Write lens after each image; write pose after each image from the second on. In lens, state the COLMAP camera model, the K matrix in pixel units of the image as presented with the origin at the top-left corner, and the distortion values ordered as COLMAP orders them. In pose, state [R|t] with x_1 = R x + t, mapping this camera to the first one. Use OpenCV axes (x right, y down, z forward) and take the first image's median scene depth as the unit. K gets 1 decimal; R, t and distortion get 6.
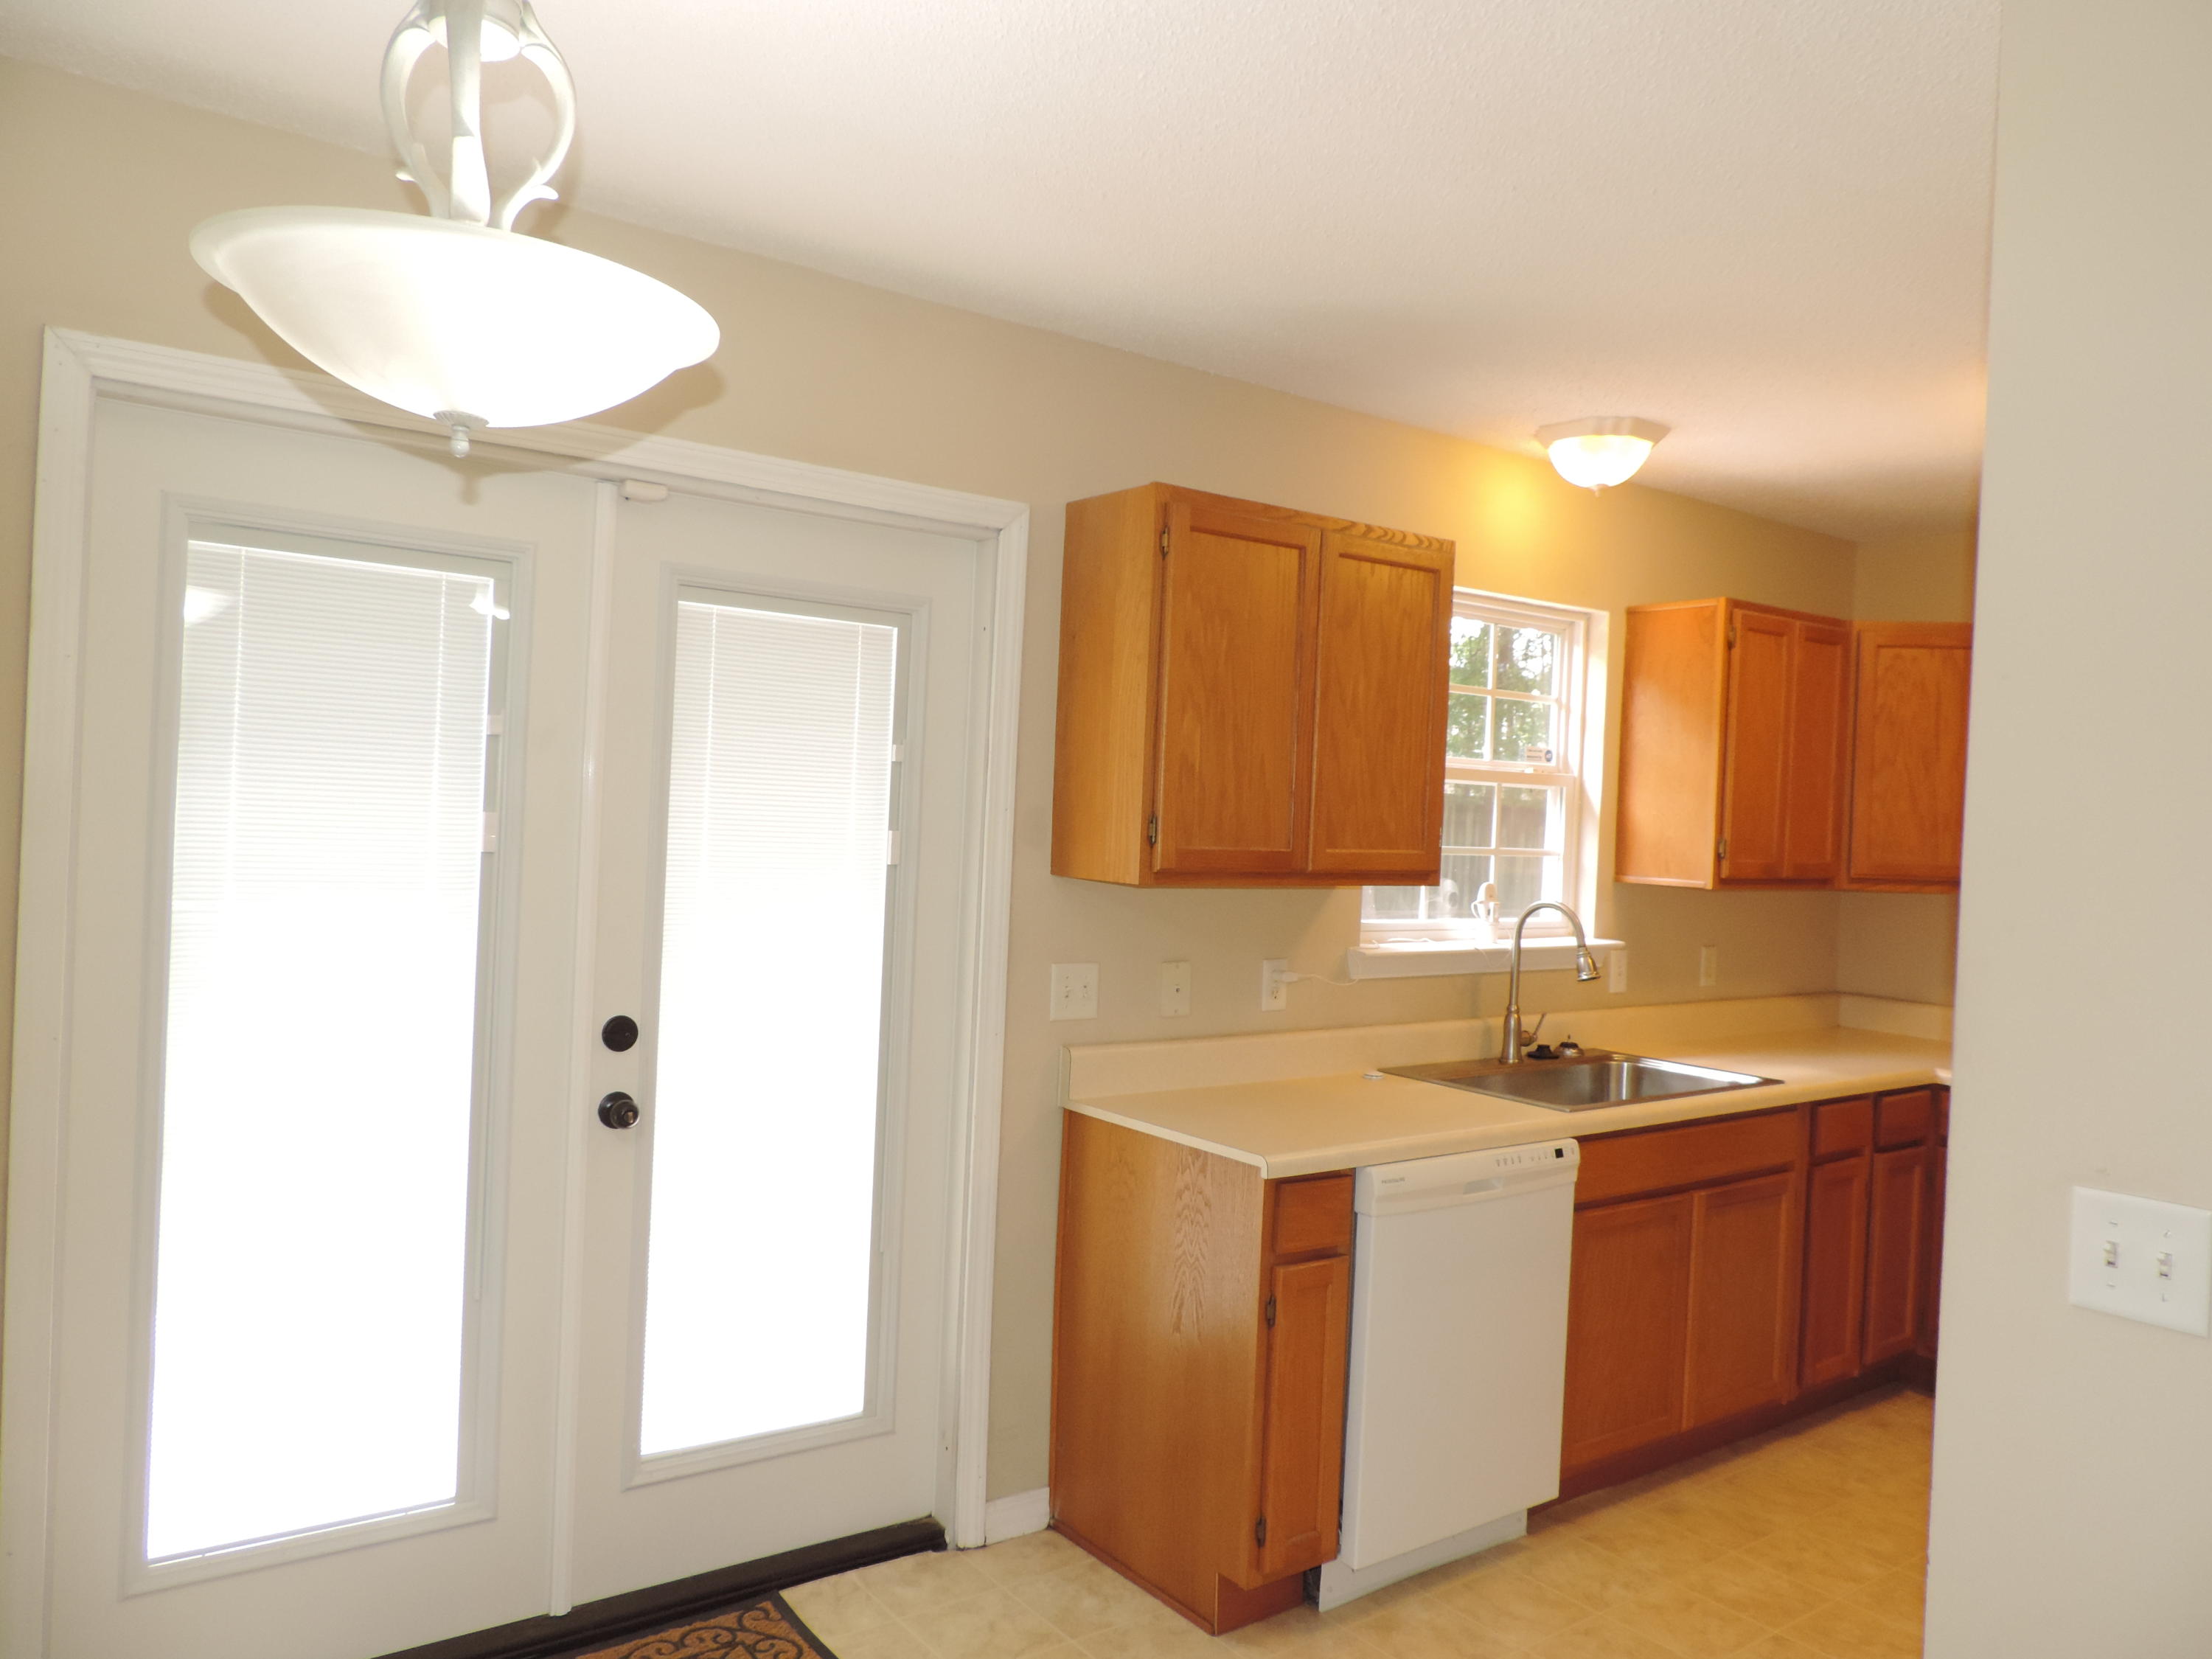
lens RADIAL K [[1563.3, 0, 1106.0], [0, 1563.3, 829.5], [0, 0, 1]] dist [-0.033241, 0.005663]
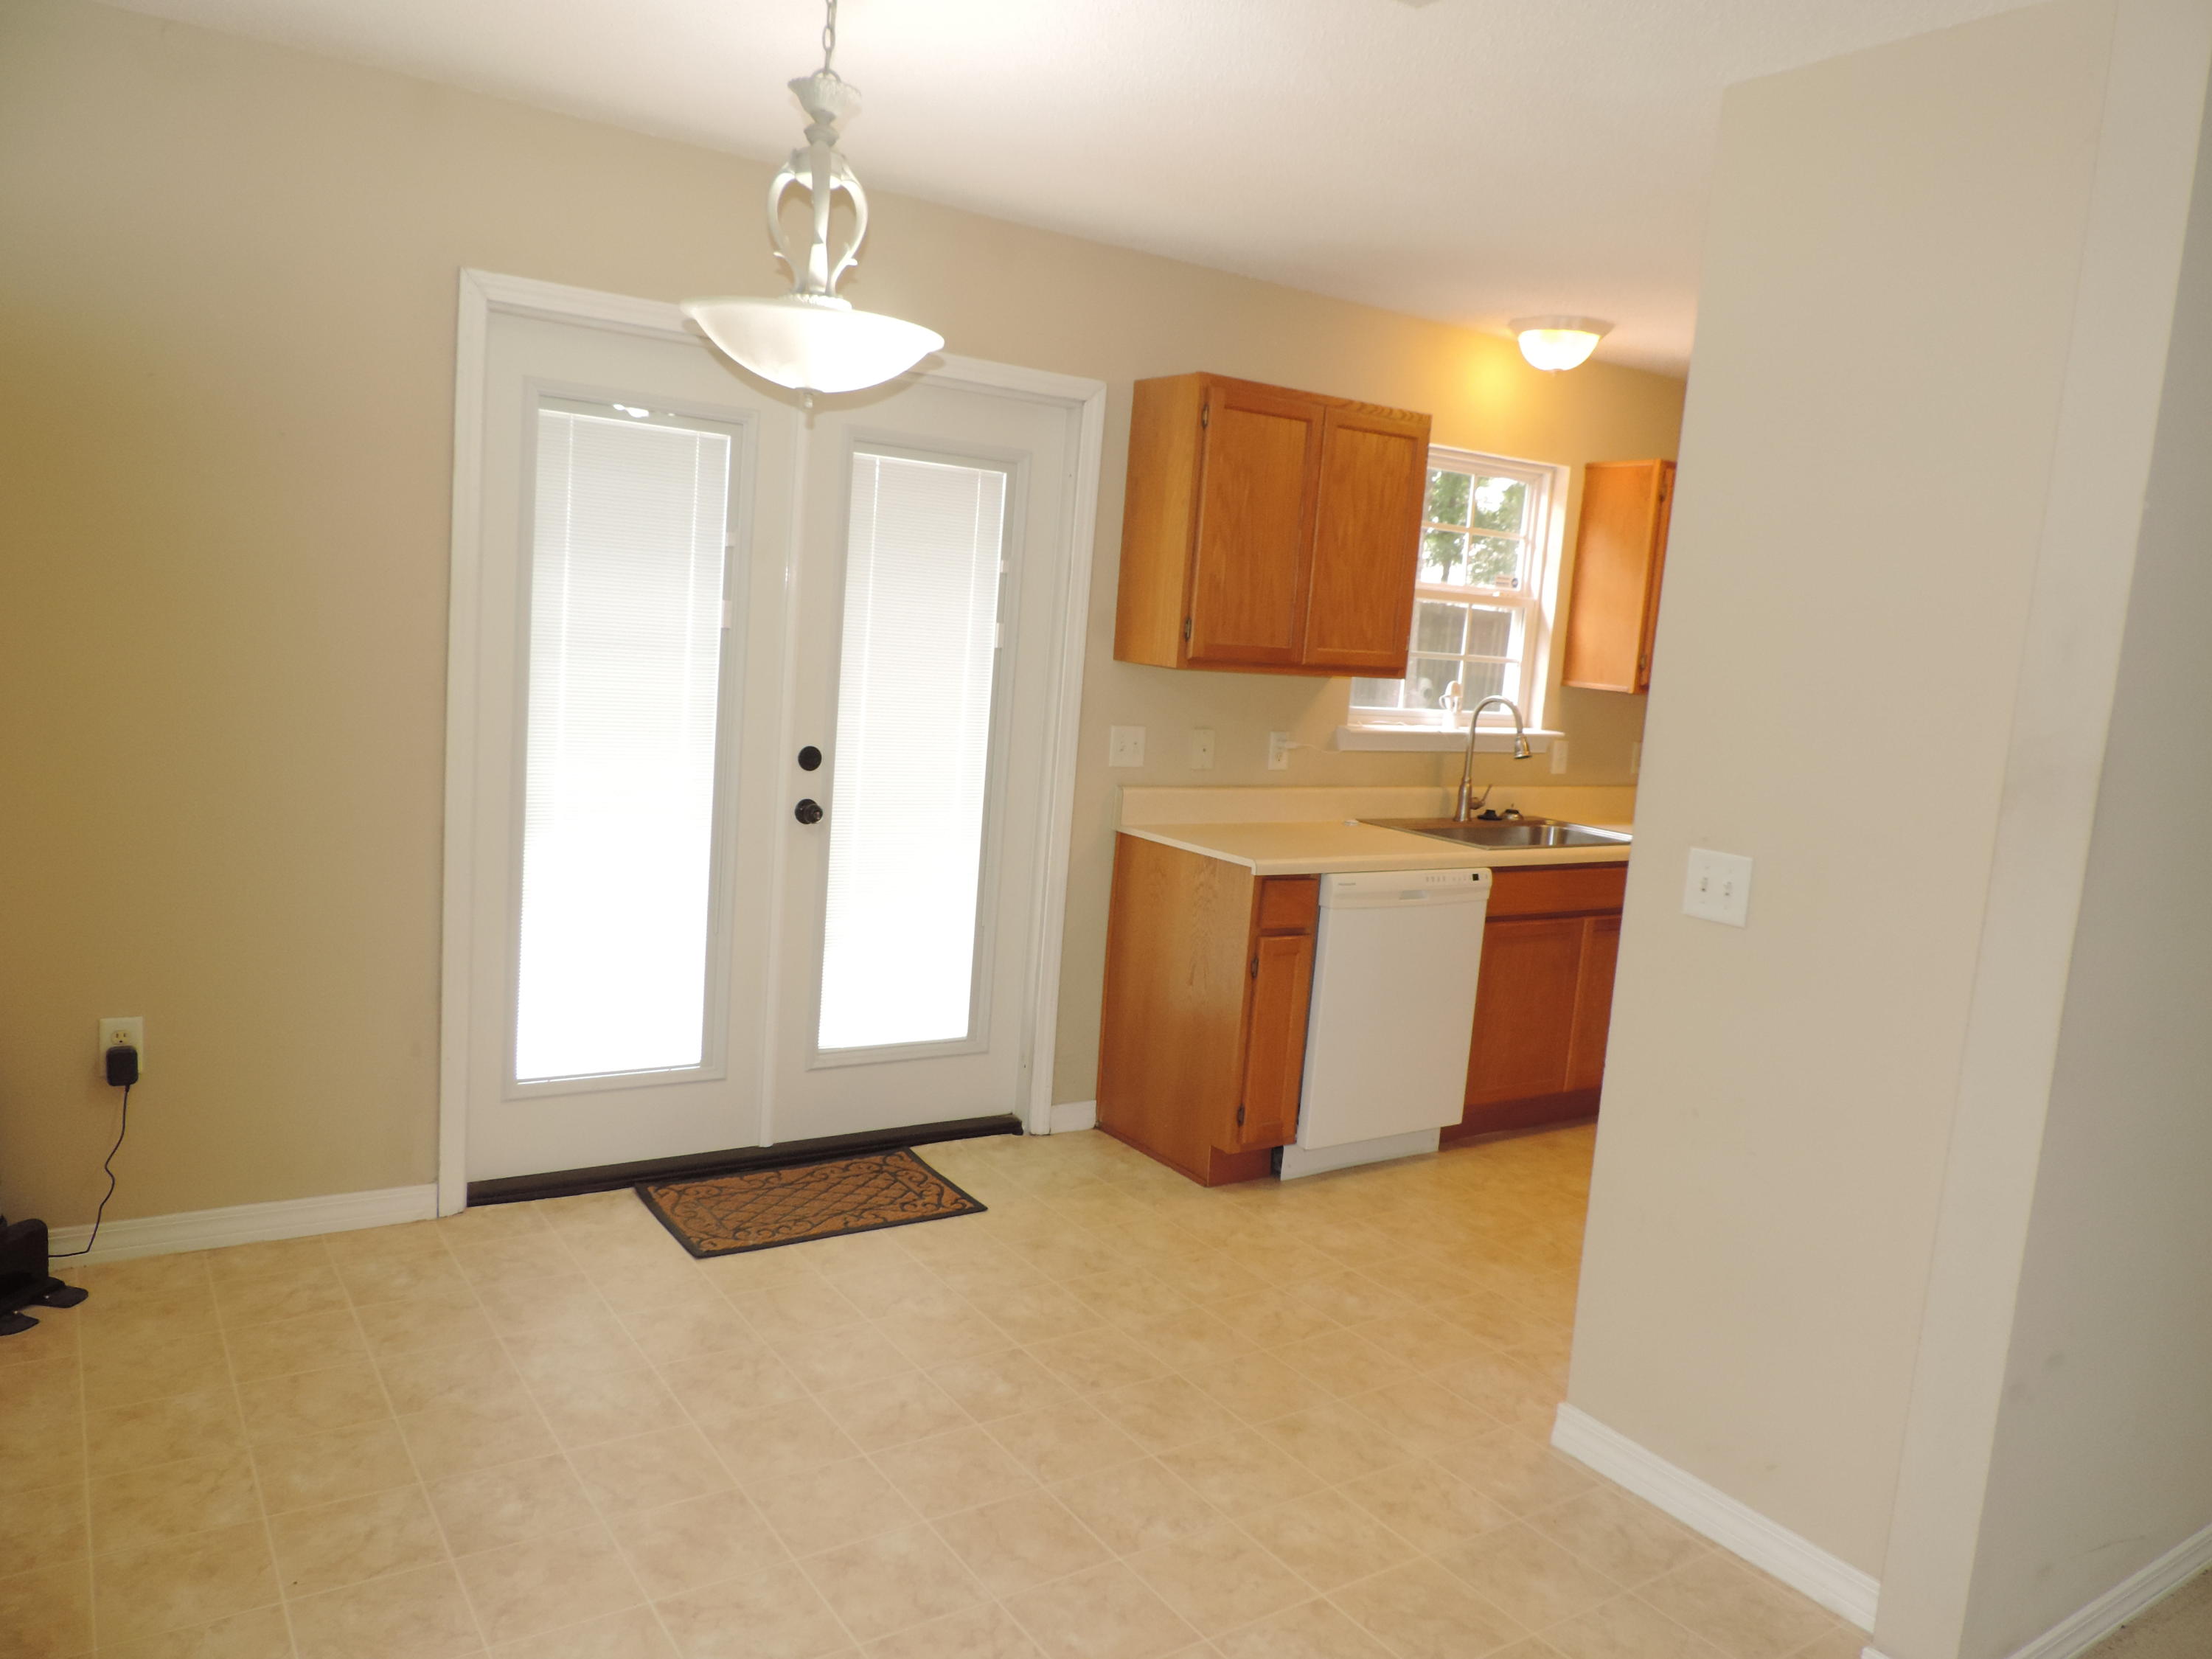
lens RADIAL K [[1563.3, 0, 1106.0], [0, 1563.3, 829.5], [0, 0, 1]] dist [-0.033241, 0.005663]
pose [[0.998624, 0.038873, -0.035190, 0.012587], [-0.034227, 0.991670, 0.124177, 0.006854], [0.039724, -0.122801, 0.991636, -0.377347]]
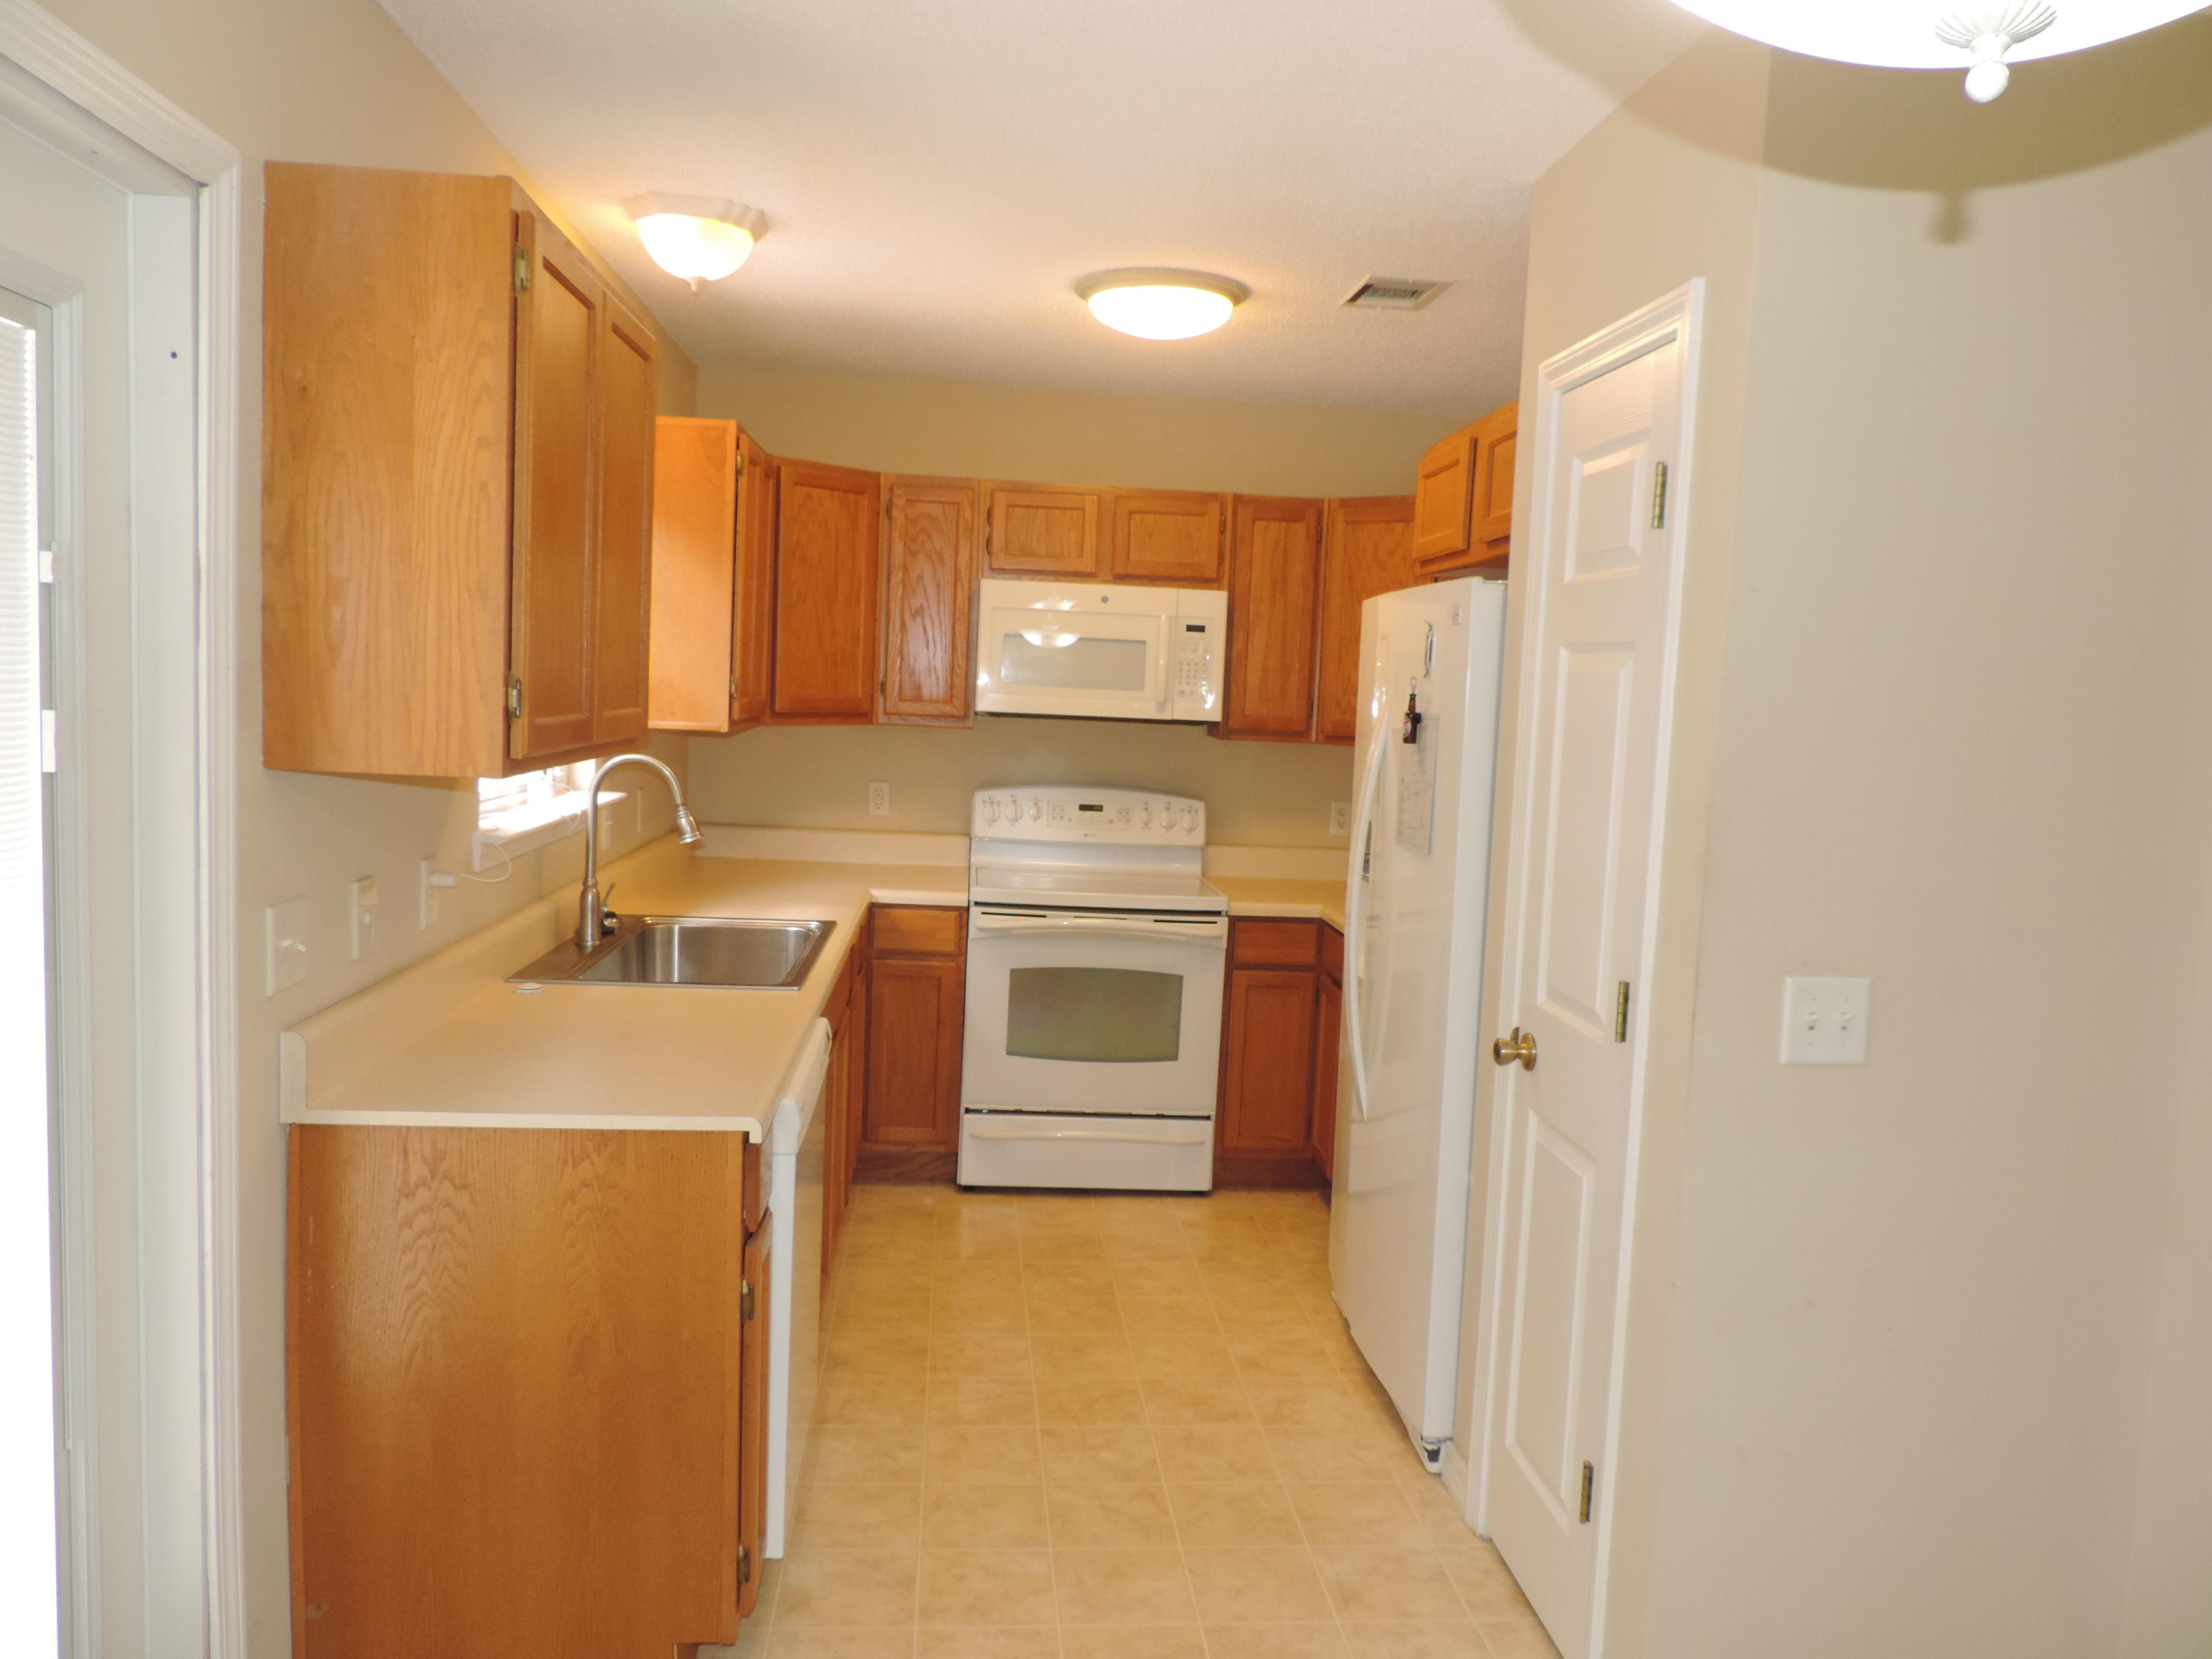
lens RADIAL K [[1574.4, 0, 1106.0], [0, 1574.4, 829.5], [0, 0, 1]] dist [-0.013742, 0.001291]
pose [[0.522473, -0.096198, 0.847212, -0.406336], [-0.011706, 0.992712, 0.119938, -0.027120], [-0.852575, -0.072582, 0.517539, 0.390425]]
